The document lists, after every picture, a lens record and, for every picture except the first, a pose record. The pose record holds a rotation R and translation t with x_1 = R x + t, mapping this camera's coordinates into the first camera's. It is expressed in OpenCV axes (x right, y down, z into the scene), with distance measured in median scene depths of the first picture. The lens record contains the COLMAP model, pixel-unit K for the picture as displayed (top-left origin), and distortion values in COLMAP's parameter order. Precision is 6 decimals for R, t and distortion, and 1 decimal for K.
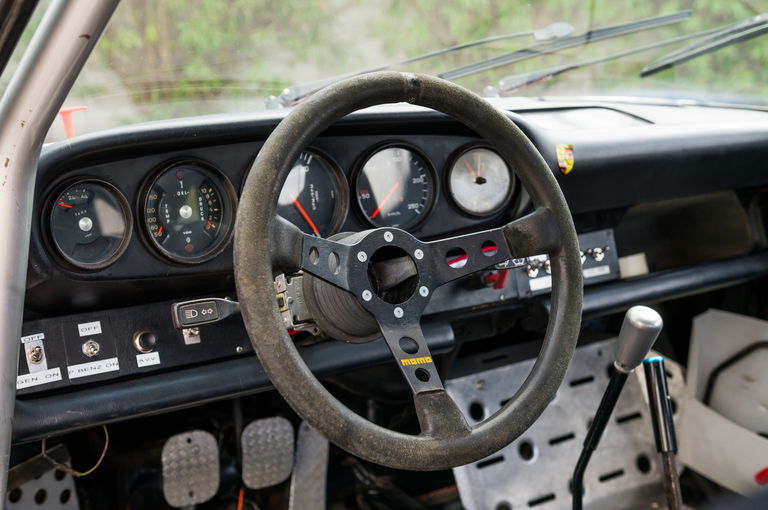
lens RADIAL K [[960.5, 0, 383.7], [0, 960.5, 255.3], [0, 0, 1]] dist [0.001511, 0.000000]
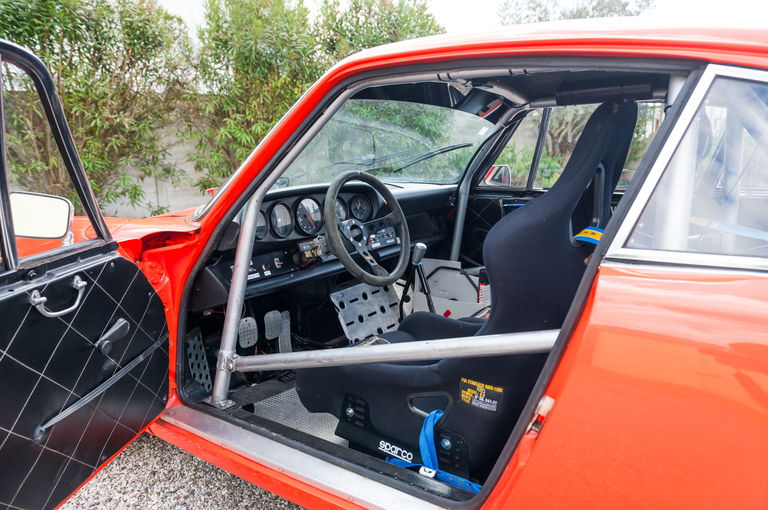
lens RADIAL K [[566.6, 0, 385.6], [0, 566.6, 255.4], [0, 0, 1]] dist [-0.009840, -0.004112]
pose [[0.926453, -0.084618, 0.366777, -0.528794], [0.103931, 0.994030, -0.033193, 0.146655], [-0.361778, 0.068872, 0.929717, -0.704209]]
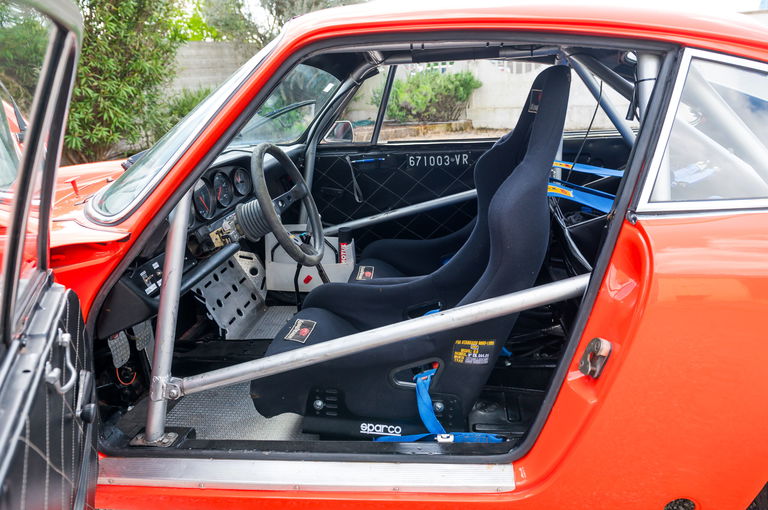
lens RADIAL K [[589.1, 0, 383.7], [0, 589.1, 232.4], [0, 0, 1]] dist [-0.000296, -0.008242]
pose [[0.615460, -0.226330, 0.754973, -1.009004], [0.226918, 0.968208, 0.105270, -0.030781], [-0.754797, 0.106528, 0.647251, -0.351507]]
